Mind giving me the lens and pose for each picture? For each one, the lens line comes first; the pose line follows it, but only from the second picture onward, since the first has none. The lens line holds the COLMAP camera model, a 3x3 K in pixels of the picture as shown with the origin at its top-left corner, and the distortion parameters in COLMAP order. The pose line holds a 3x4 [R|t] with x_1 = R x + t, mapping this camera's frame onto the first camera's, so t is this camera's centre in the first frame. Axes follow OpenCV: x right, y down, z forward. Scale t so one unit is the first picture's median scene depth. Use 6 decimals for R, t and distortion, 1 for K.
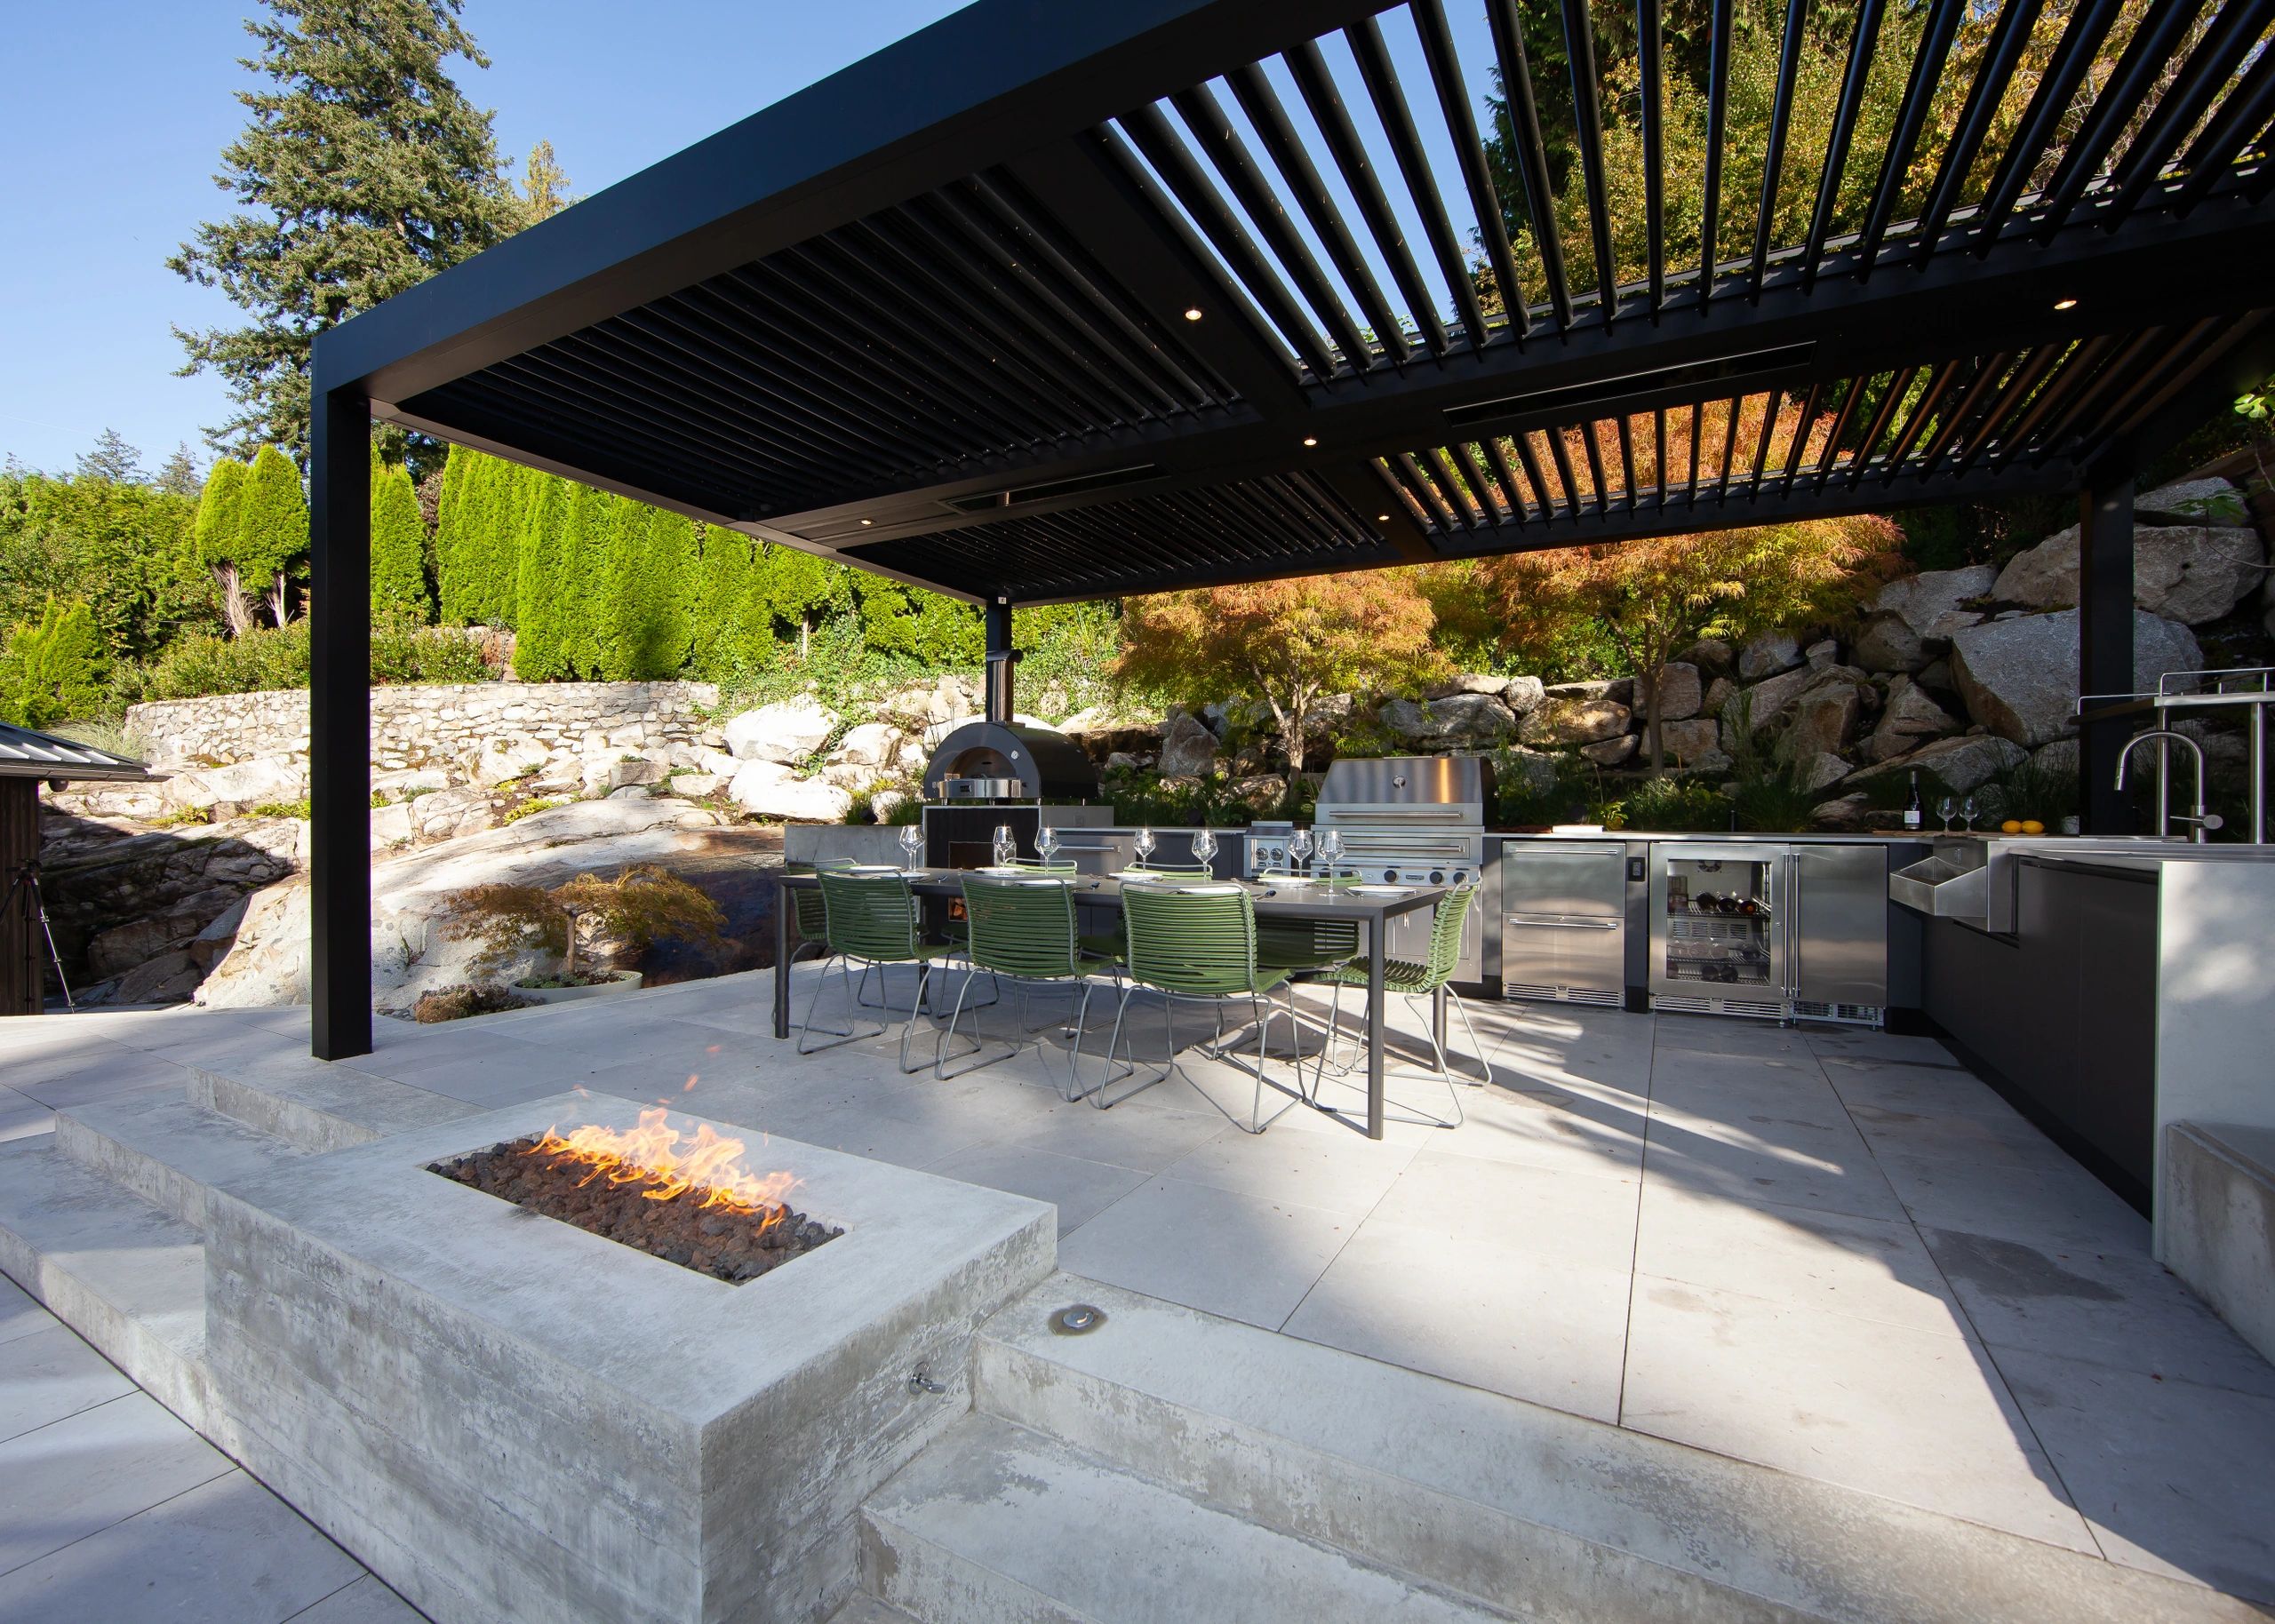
lens RADIAL K [[957.2, 0, 1137.5], [0, 957.2, 812.0], [0, 0, 1]] dist [-0.021242, 0.009050]
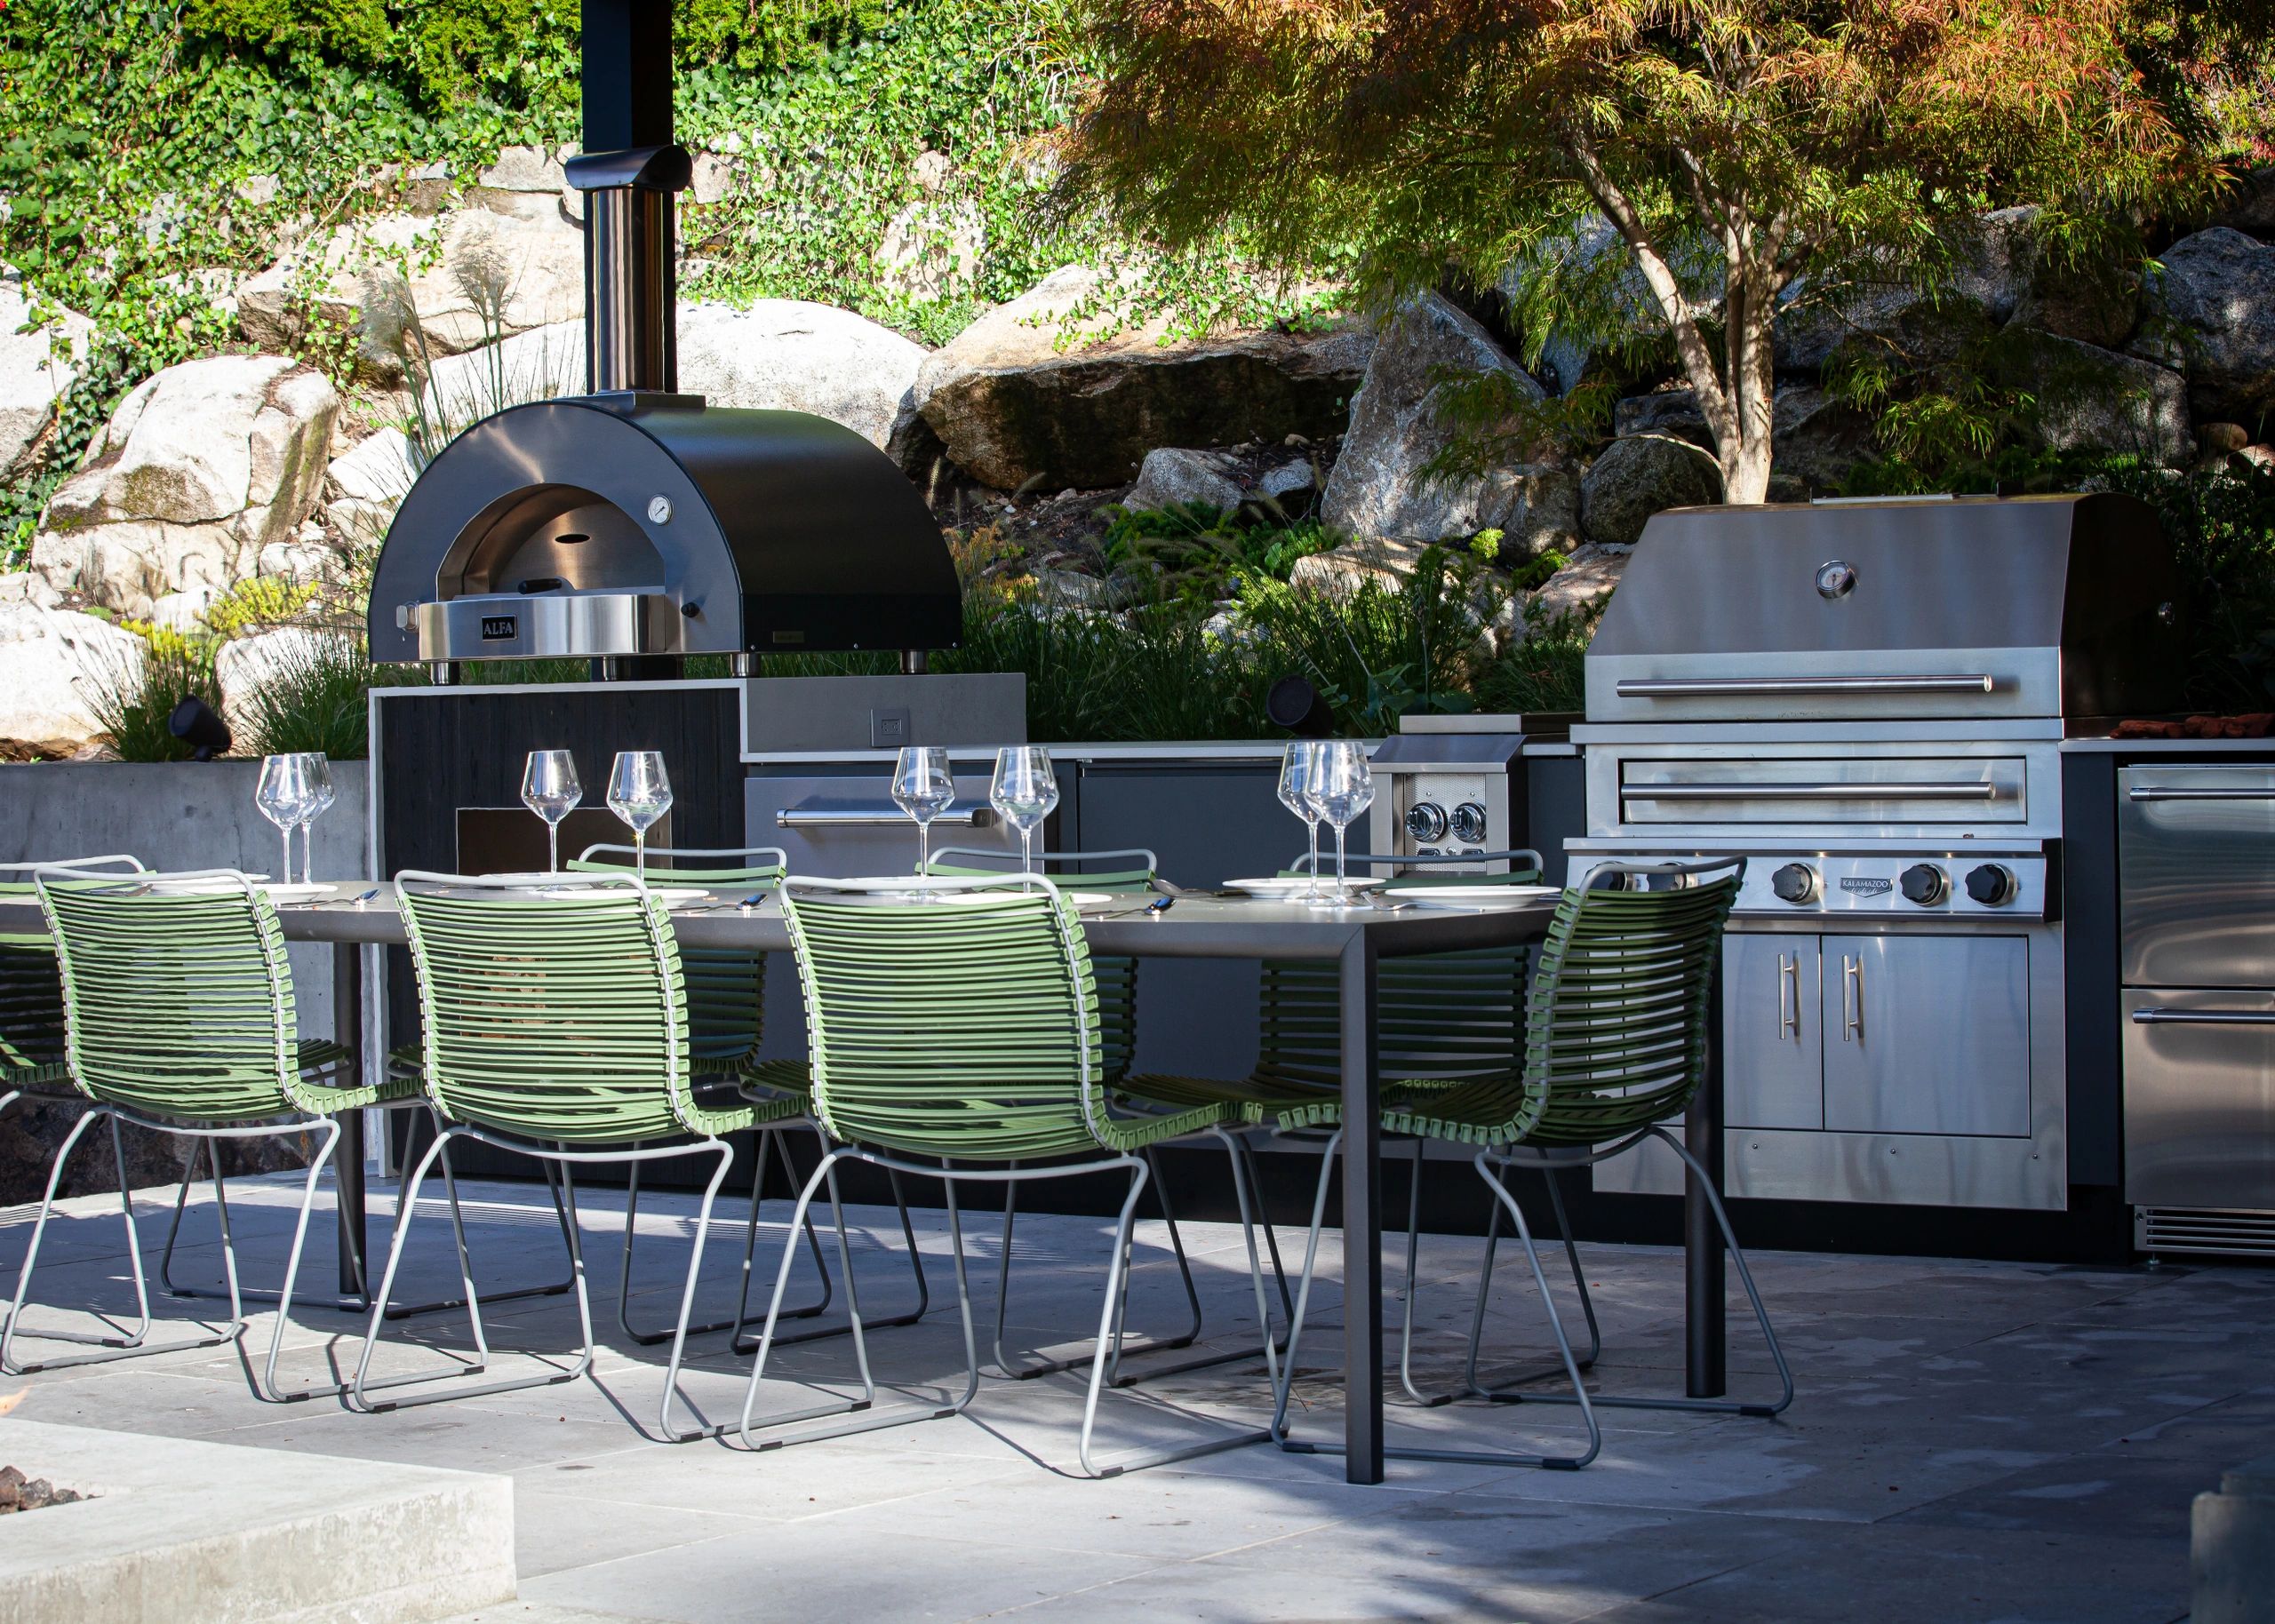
lens RADIAL K [[4961.9, 0, 1137.5], [0, 4961.9, 812.0], [0, 0, 1]] dist [-0.262132, -0.322018]
pose [[0.994751, -0.021272, -0.100094, 0.151032], [0.024066, 0.999351, 0.026789, -0.003539], [0.099459, -0.029057, 0.994617, -0.441602]]
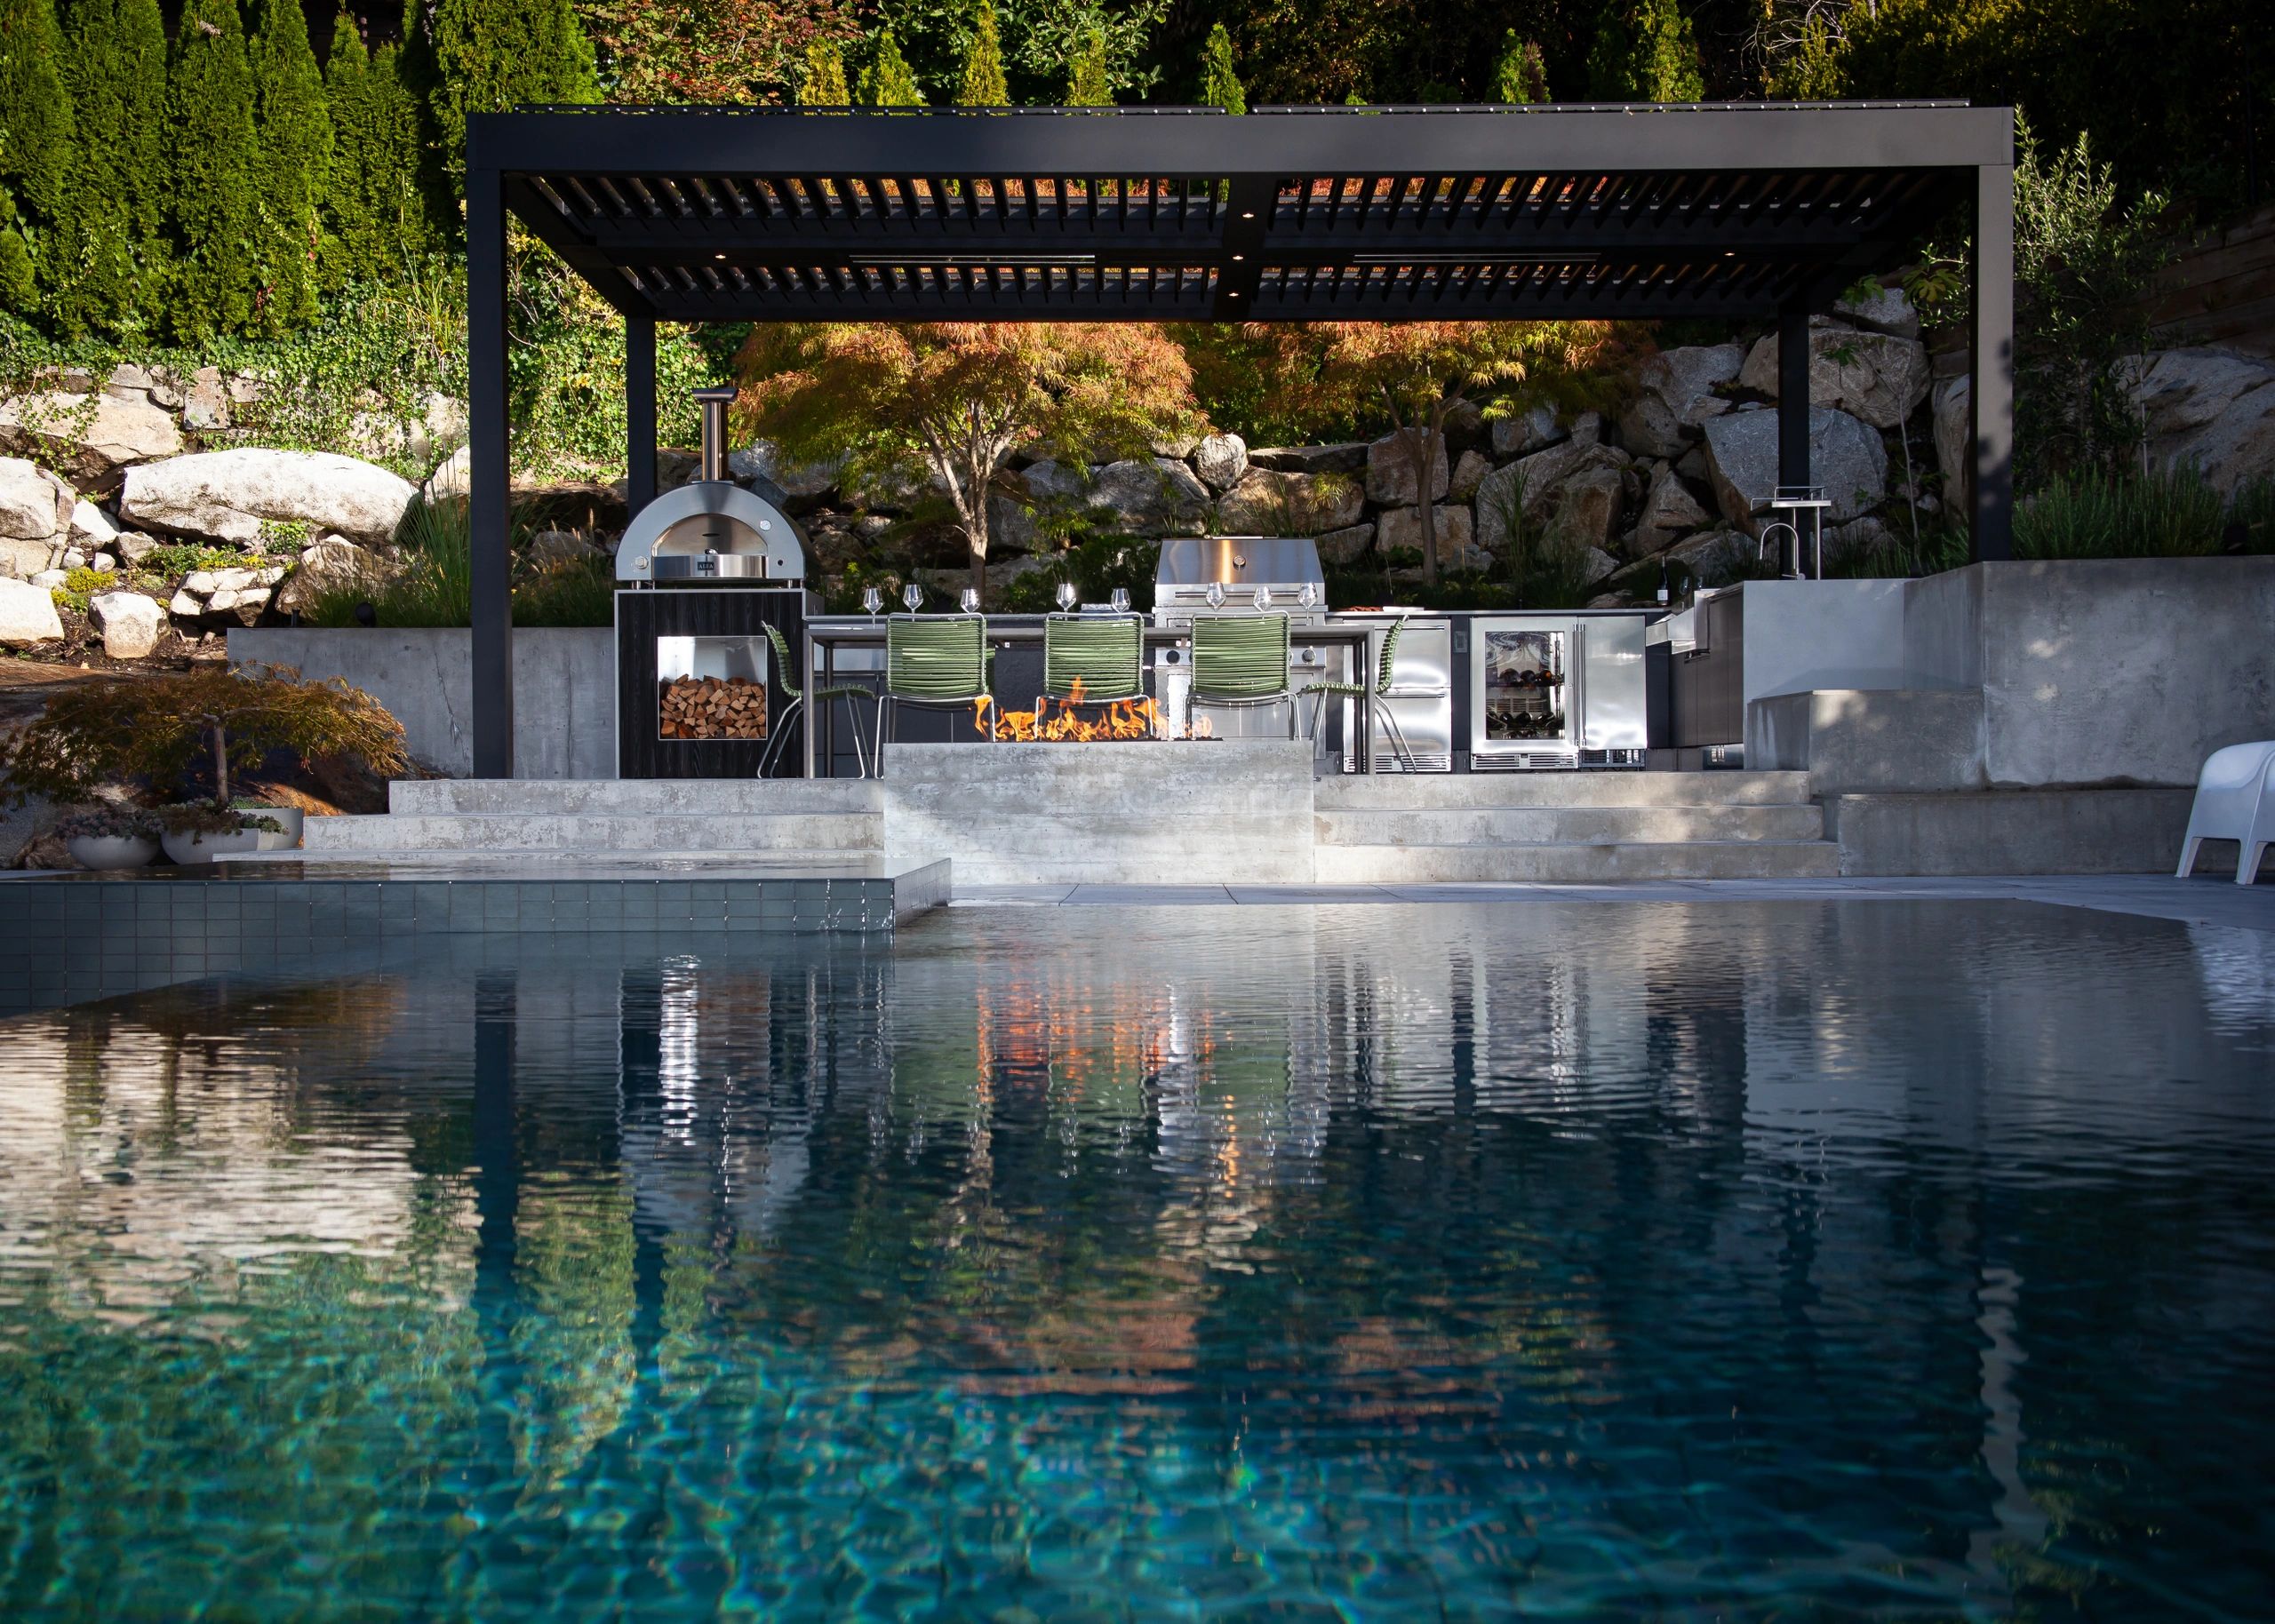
lens RADIAL K [[3288.5, 0, 1137.5], [0, 3288.5, 812.0], [0, 0, 1]] dist [0.015386, 1.035534]
pose [[0.875171, -0.014576, 0.483594, -1.029474], [0.010805, 0.999886, 0.010584, 0.133526], [-0.483693, -0.004037, 0.875228, -1.345304]]
